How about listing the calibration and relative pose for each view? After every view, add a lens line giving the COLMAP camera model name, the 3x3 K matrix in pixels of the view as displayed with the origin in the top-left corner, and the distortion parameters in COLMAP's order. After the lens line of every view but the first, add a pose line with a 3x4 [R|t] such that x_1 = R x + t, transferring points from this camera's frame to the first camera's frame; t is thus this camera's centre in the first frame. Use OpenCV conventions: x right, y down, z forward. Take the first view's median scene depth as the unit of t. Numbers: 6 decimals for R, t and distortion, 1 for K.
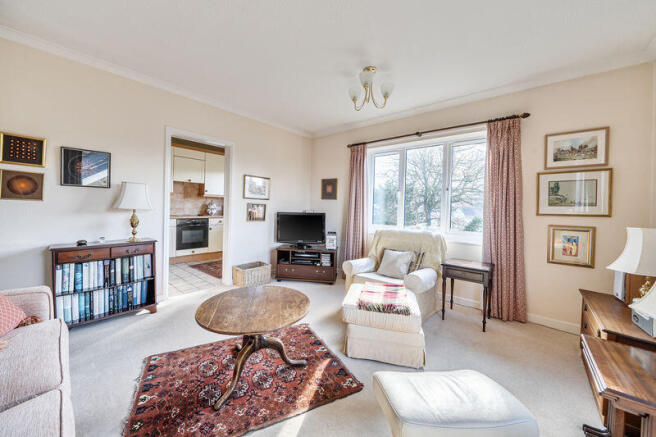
lens RADIAL K [[240.6, 0, 317.4], [0, 240.6, 209.4], [0, 0, 1]] dist [-0.000724, -0.000073]
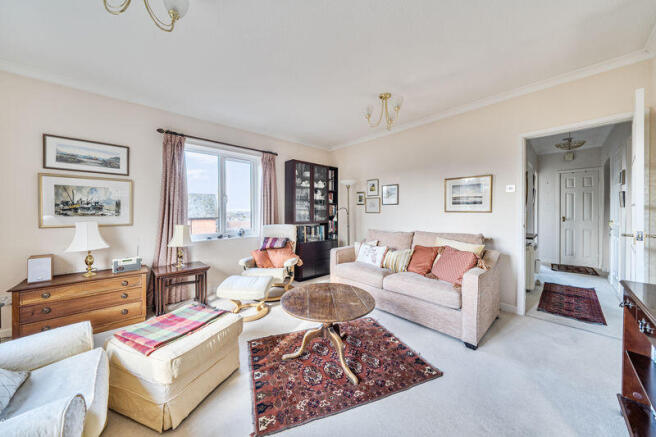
lens RADIAL K [[222.6, 0, 322.5], [0, 222.6, 214.3], [0, 0, 1]] dist [-0.002198, -0.000115]
pose [[-0.994721, -0.025330, 0.099441, -0.229612], [-0.023271, 0.999491, 0.021811, -0.026114], [-0.099943, 0.019382, -0.994804, 1.465930]]
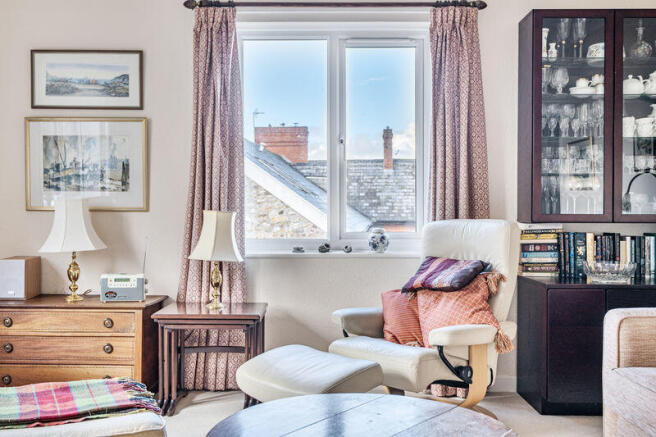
lens RADIAL K [[642.3, 0, 328.0], [0, 642.3, 218.5], [0, 0, 1]] dist [0.000689, -0.002688]
pose [[-0.662395, -0.034946, 0.748339, -0.633846], [-0.010435, 0.999245, 0.037426, 0.030667], [-0.749082, 0.016982, -0.662259, 1.162305]]
